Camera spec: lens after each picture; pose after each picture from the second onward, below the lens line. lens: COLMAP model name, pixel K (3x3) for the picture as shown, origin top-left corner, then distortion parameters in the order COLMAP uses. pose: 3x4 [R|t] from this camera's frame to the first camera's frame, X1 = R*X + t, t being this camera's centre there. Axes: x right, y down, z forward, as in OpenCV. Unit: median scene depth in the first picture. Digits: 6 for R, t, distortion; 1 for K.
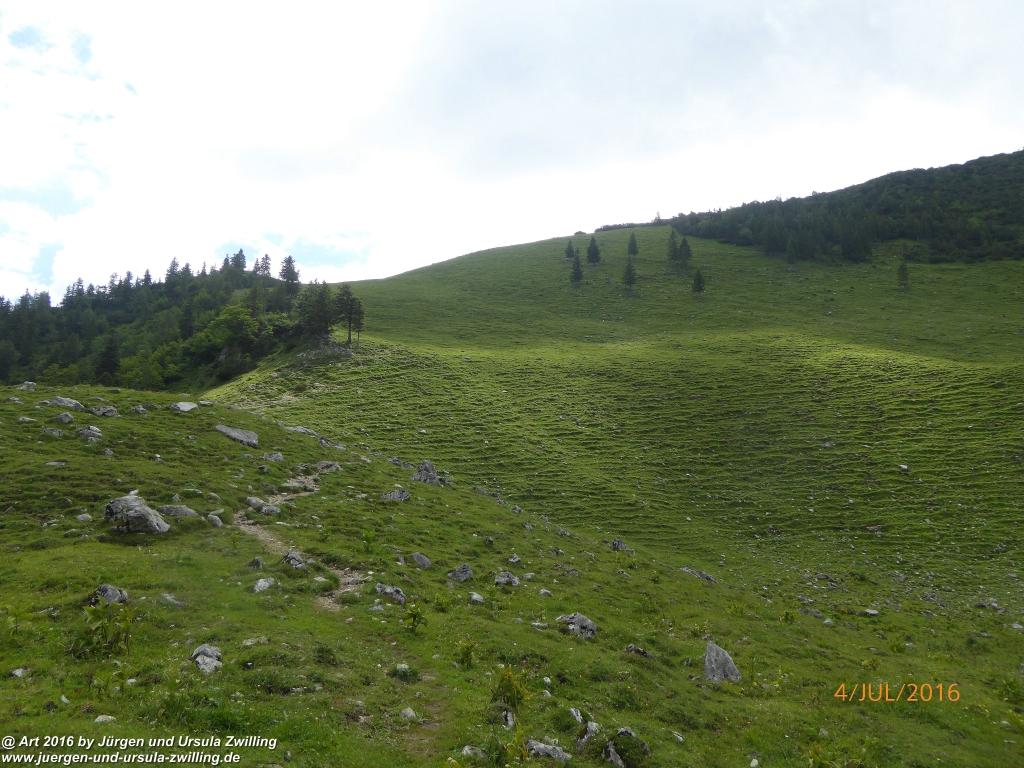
lens RADIAL K [[851.8, 0, 553.6], [0, 851.8, 384.4], [0, 0, 1]] dist [-0.015818, 0.069956]
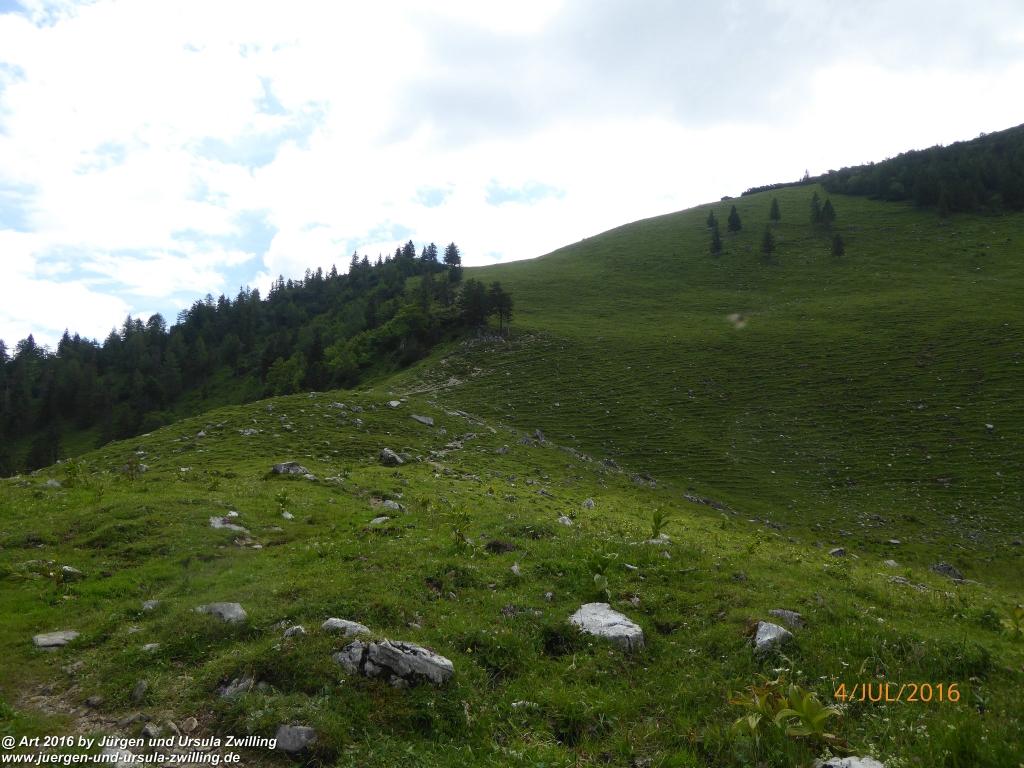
lens RADIAL K [[851.8, 0, 504.3], [0, 851.8, 381.9], [0, 0, 1]] dist [-0.015818, 0.069956]
pose [[0.968782, -0.030972, -0.245973, 0.059271], [0.040622, 0.998587, 0.034254, -0.018131], [0.244565, -0.043176, 0.968671, -0.171233]]
